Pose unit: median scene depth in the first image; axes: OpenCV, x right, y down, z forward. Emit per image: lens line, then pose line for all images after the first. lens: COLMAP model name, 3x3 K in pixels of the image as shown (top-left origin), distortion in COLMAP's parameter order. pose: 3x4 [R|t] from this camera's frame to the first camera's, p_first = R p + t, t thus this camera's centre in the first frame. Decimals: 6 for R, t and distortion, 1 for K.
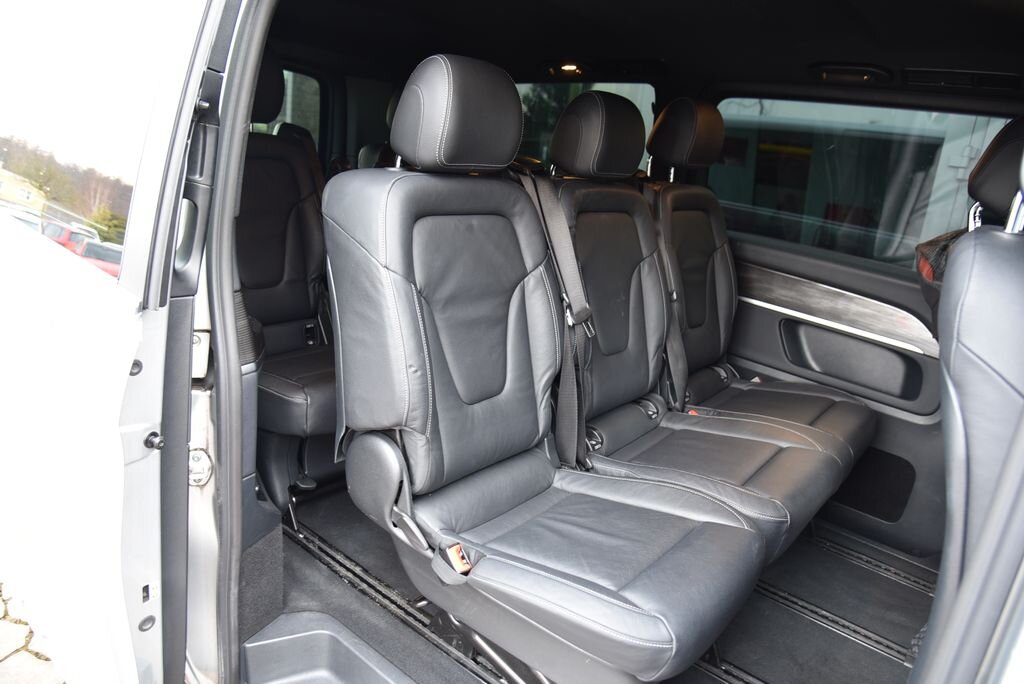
lens RADIAL K [[696.6, 0, 512.0], [0, 696.6, 342.0], [0, 0, 1]] dist [-0.118195, 0.059130]
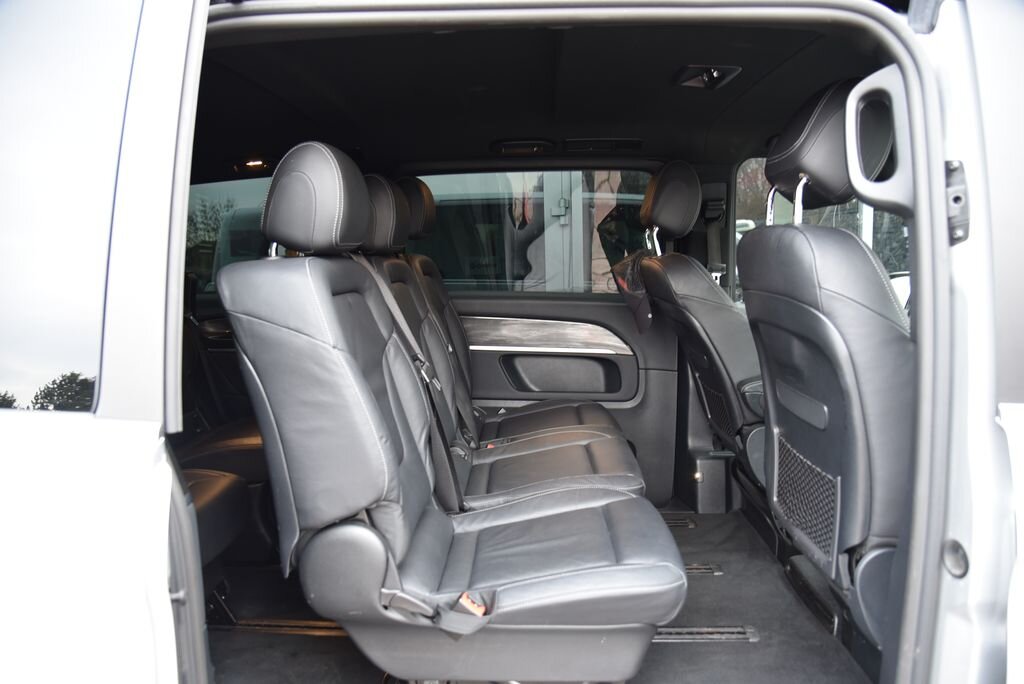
lens RADIAL K [[696.6, 0, 512.0], [0, 696.6, 342.0], [0, 0, 1]] dist [-0.118195, 0.059130]
pose [[0.792215, -0.199249, 0.576797, -0.448071], [0.272183, 0.961339, -0.041750, -0.004249], [-0.546179, 0.190070, 0.815820, 0.043455]]
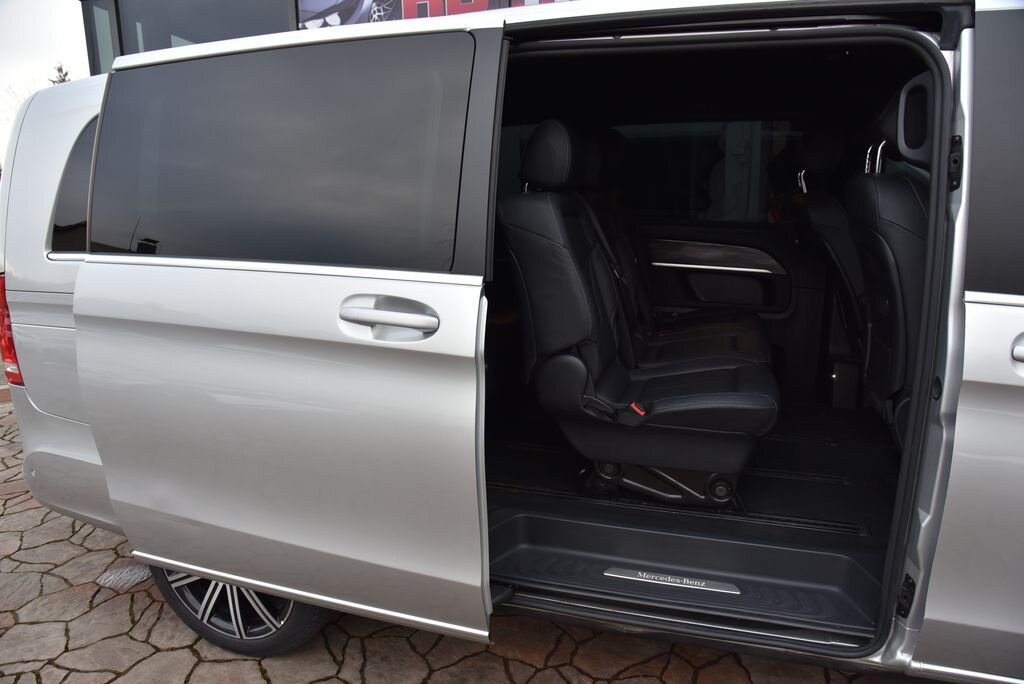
lens RADIAL K [[696.6, 0, 512.0], [0, 696.6, 342.0], [0, 0, 1]] dist [-0.118195, 0.059130]
pose [[0.924609, -0.200870, 0.323650, -0.721287], [0.216575, 0.976181, -0.012860, 0.090894], [-0.313358, 0.081985, 0.946090, -0.427783]]
